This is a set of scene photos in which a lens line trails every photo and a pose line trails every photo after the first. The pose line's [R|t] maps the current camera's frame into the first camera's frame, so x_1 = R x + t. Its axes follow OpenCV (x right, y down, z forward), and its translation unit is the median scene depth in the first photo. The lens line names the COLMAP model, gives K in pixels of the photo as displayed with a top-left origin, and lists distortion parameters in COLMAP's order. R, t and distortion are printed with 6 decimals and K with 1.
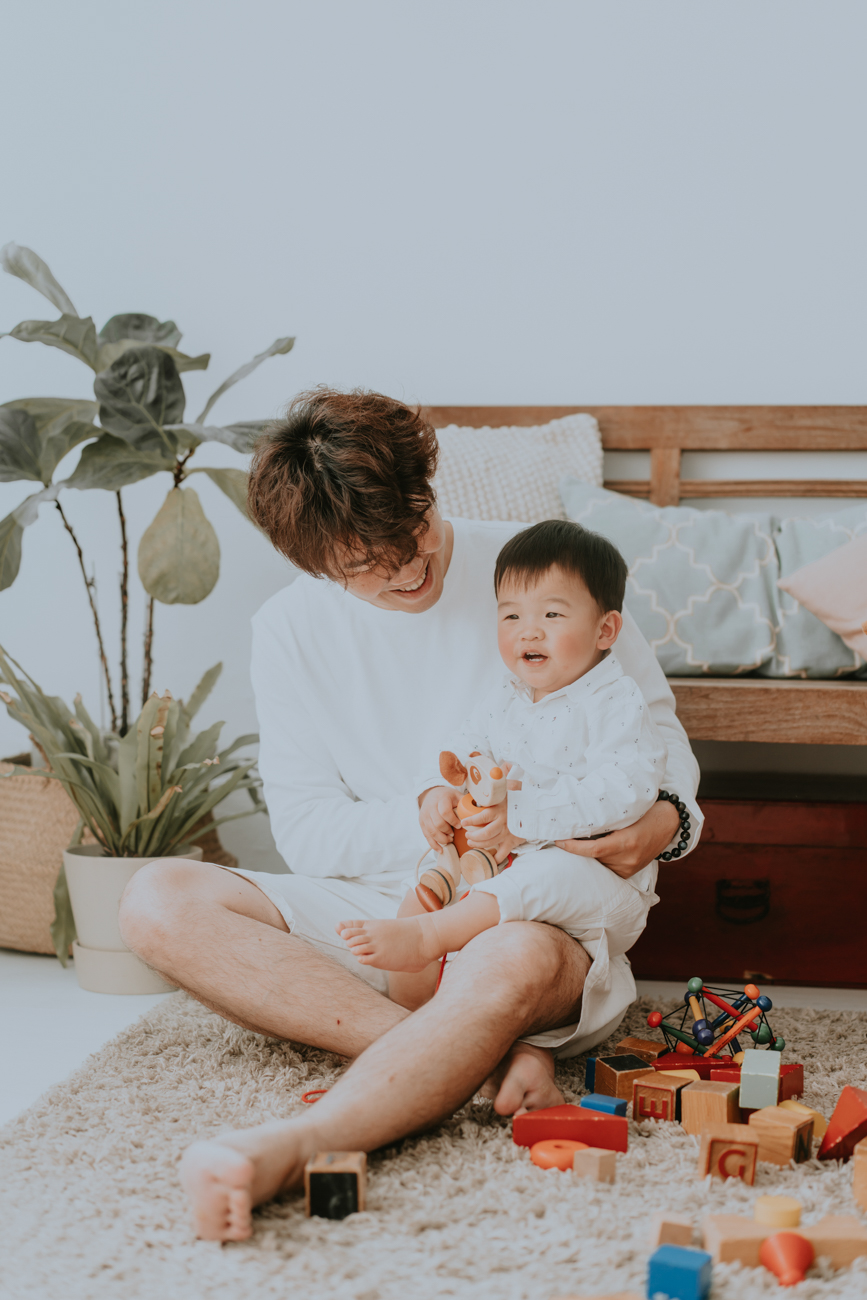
lens RADIAL K [[2166.9, 0, 433.5], [0, 2166.9, 650.0], [0, 0, 1]] dist [-0.013140, -0.014615]
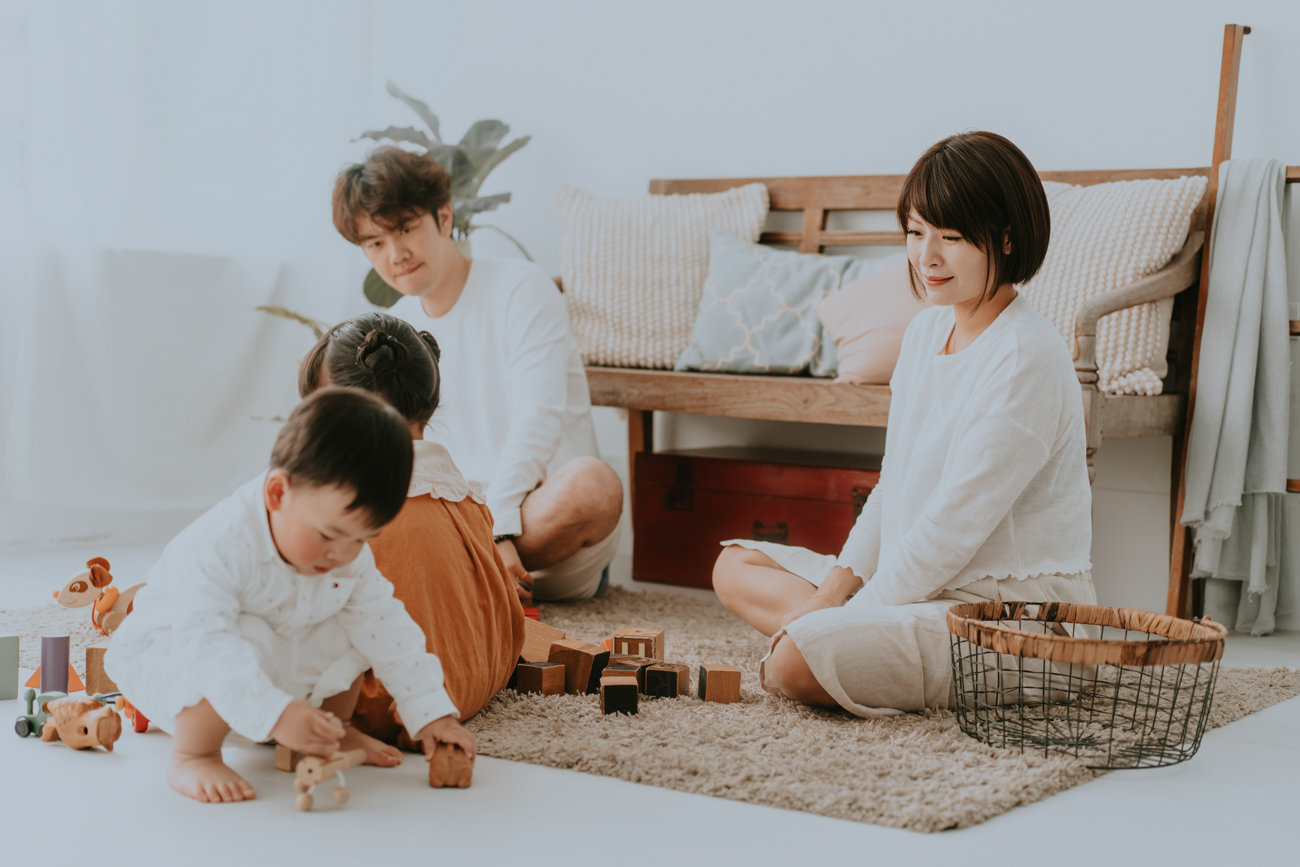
lens RADIAL K [[2166.9, 0, 650.0], [0, 2166.9, 433.5], [0, 0, 1]] dist [-0.013140, -0.014615]
pose [[0.880027, 0.037306, -0.473457, 0.709181], [-0.033314, 0.999303, 0.016817, 0.028821], [0.473754, 0.000973, 0.880657, -0.244591]]
